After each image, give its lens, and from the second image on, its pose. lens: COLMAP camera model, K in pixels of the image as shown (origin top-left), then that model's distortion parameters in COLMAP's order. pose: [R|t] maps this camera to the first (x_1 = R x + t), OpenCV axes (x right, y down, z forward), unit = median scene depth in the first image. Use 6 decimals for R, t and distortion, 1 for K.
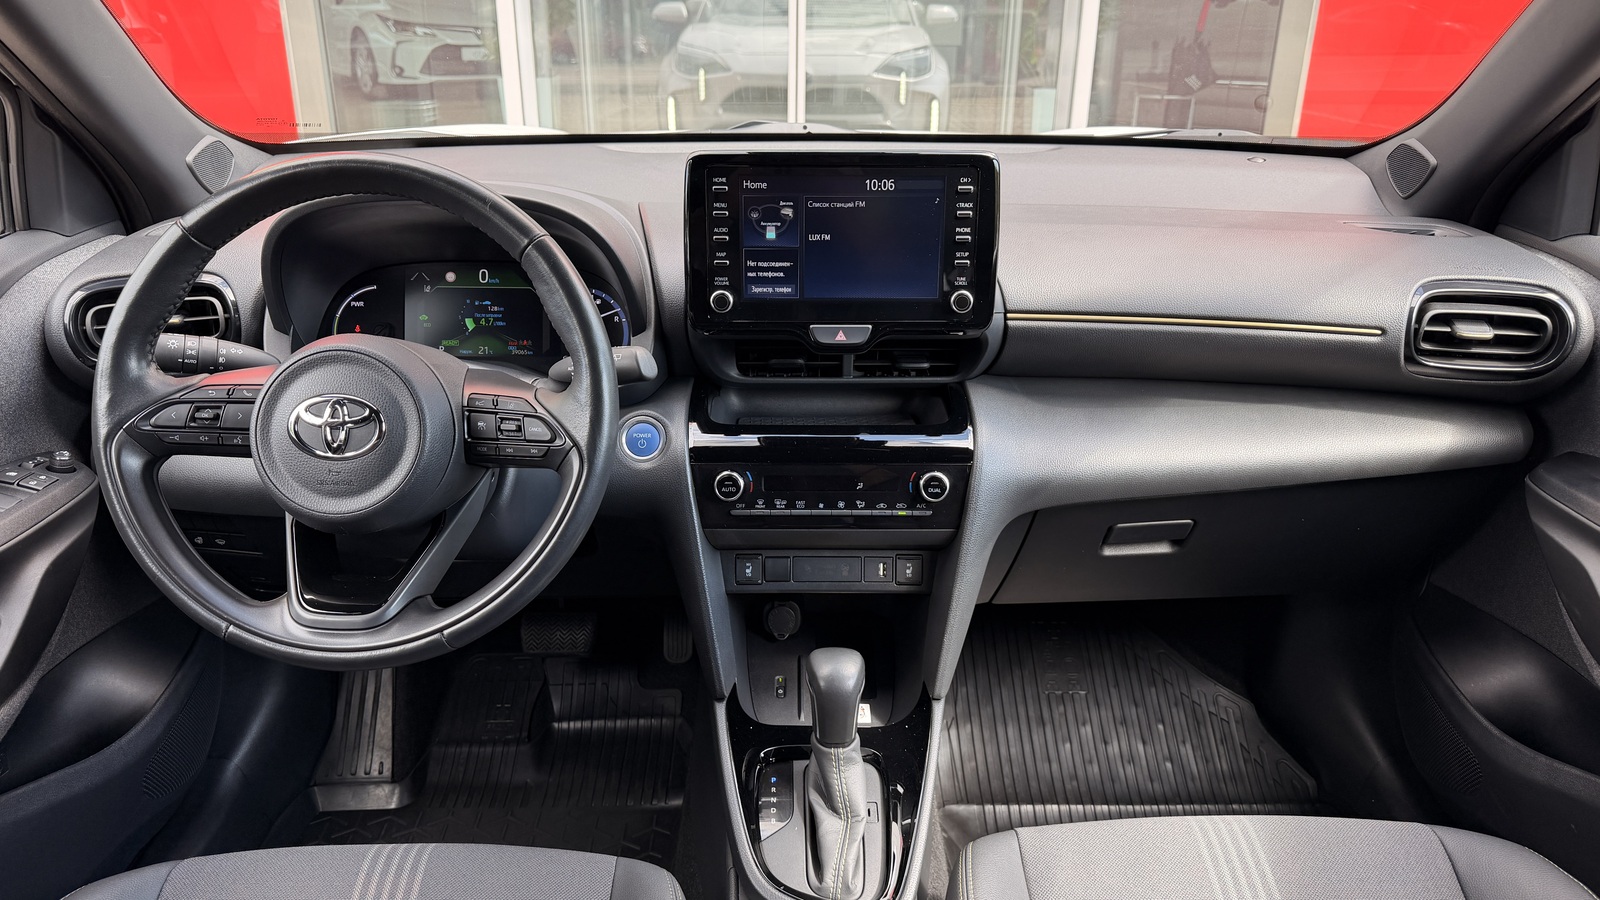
lens RADIAL K [[1040.4, 0, 808.1], [0, 1040.4, 440.5], [0, 0, 1]] dist [0.067301, -0.066059]
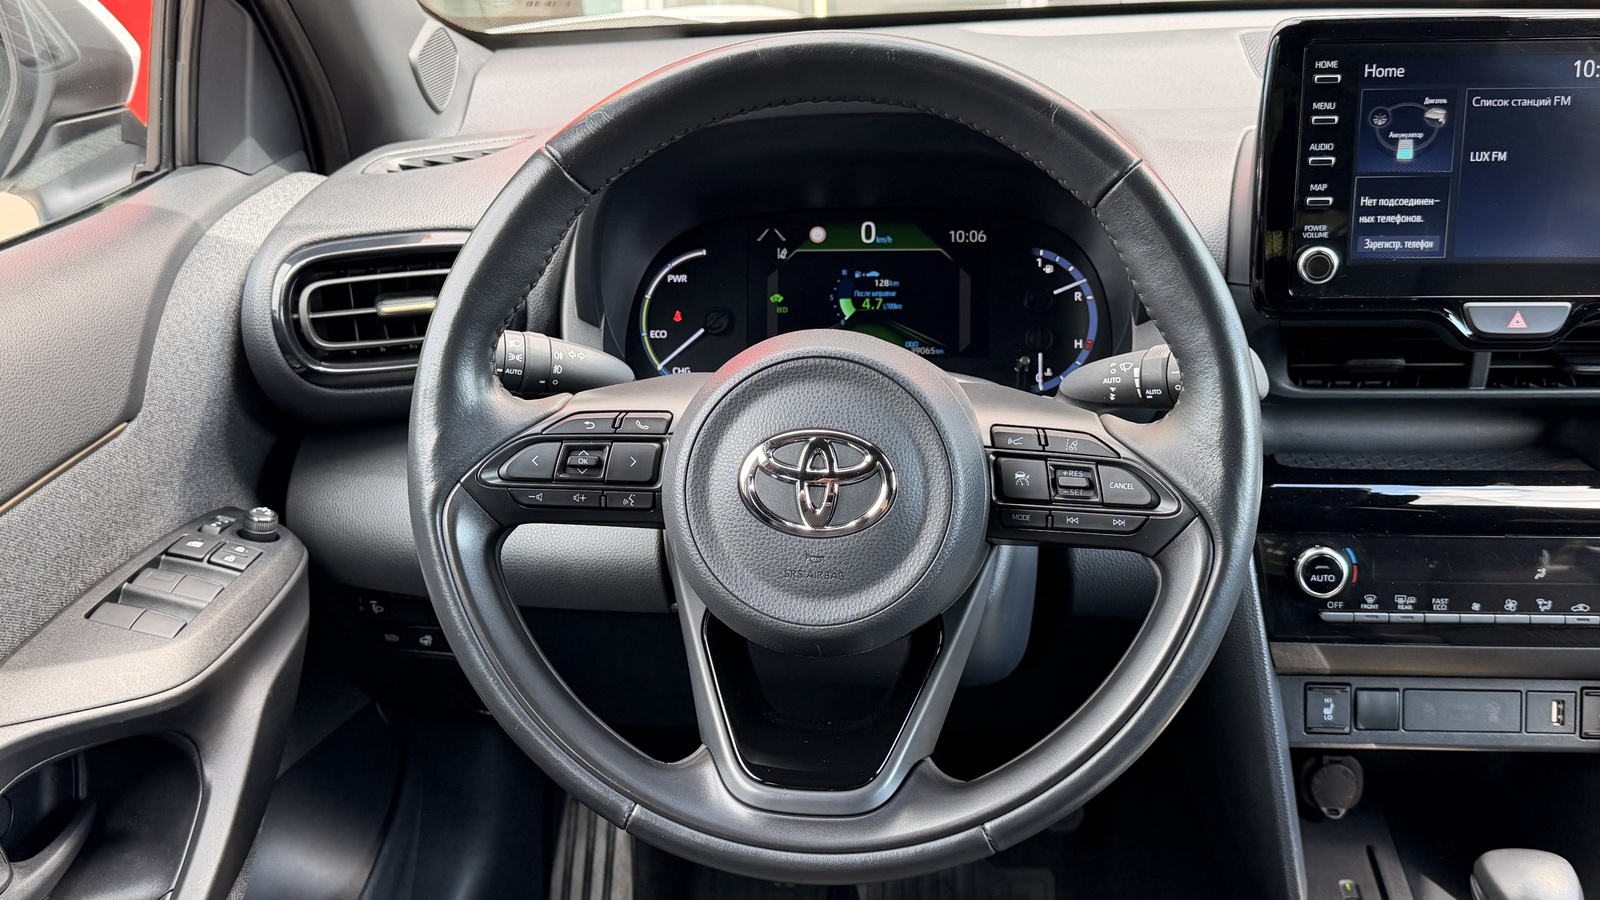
lens RADIAL K [[1482.7, 0, 807.3], [0, 1482.7, 448.4], [0, 0, 1]] dist [0.037560, 0.000000]
pose [[0.996465, 0.001569, -0.083992, -0.296659], [-0.002330, 0.999957, -0.008961, -0.019214], [0.083974, 0.009125, 0.996426, 0.114985]]
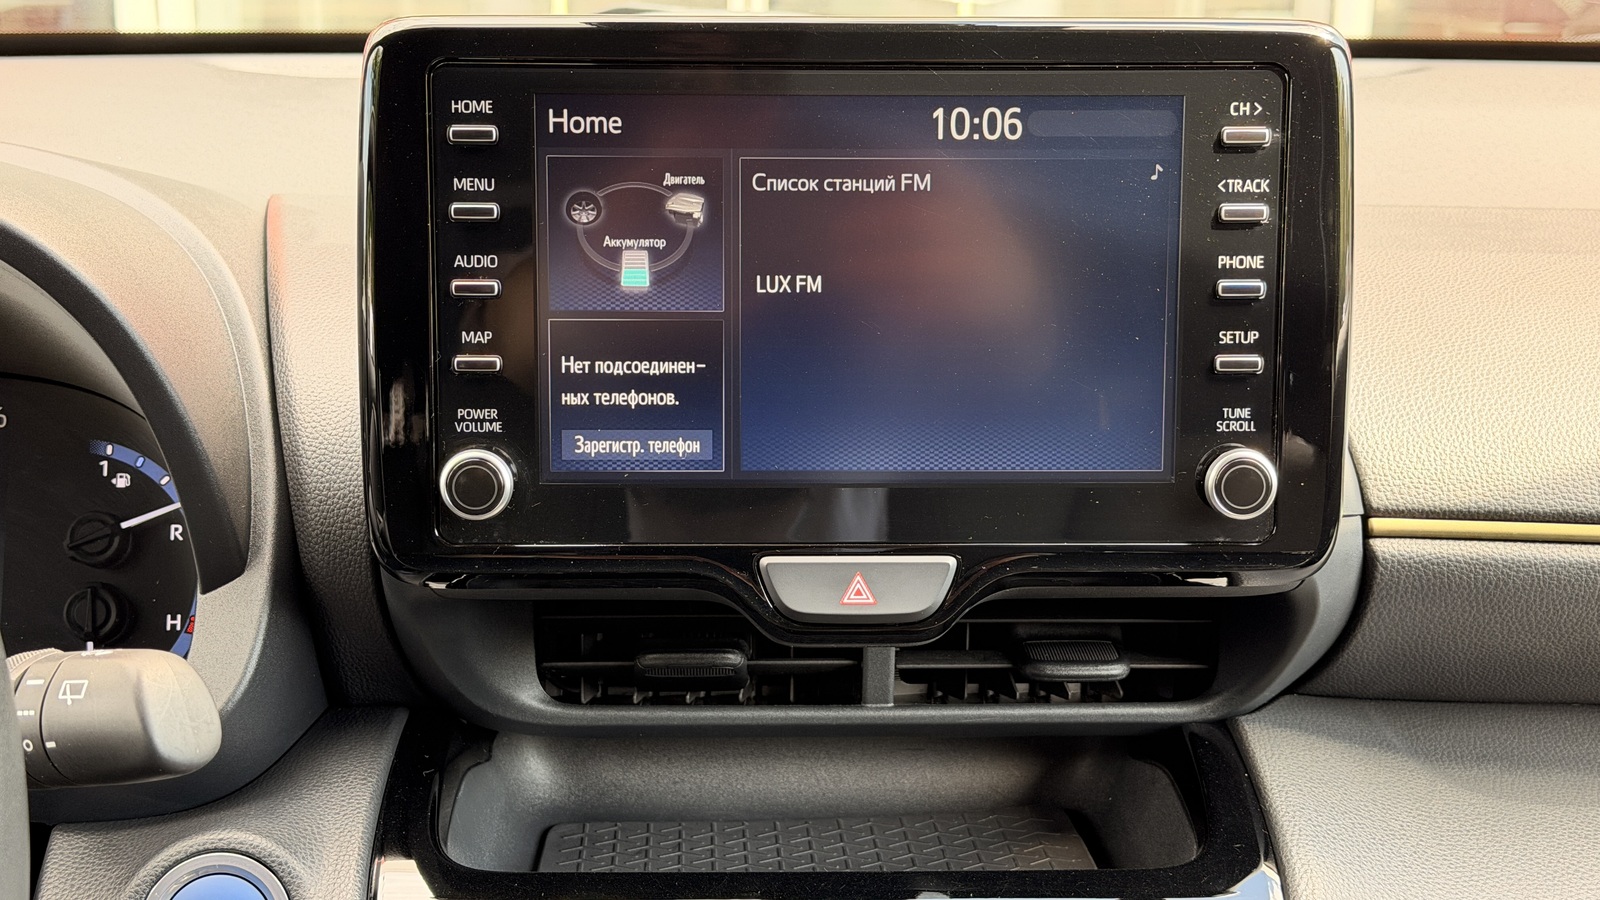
lens RADIAL K [[2120.5, 0, 806.9], [0, 2120.5, 458.7], [0, 0, 1]] dist [0.064639, 0.000000]
pose [[0.999830, -0.004045, 0.018006, 0.004422], [0.006158, 0.992887, -0.118898, -0.063781], [-0.017397, 0.118989, 0.992743, 0.355878]]
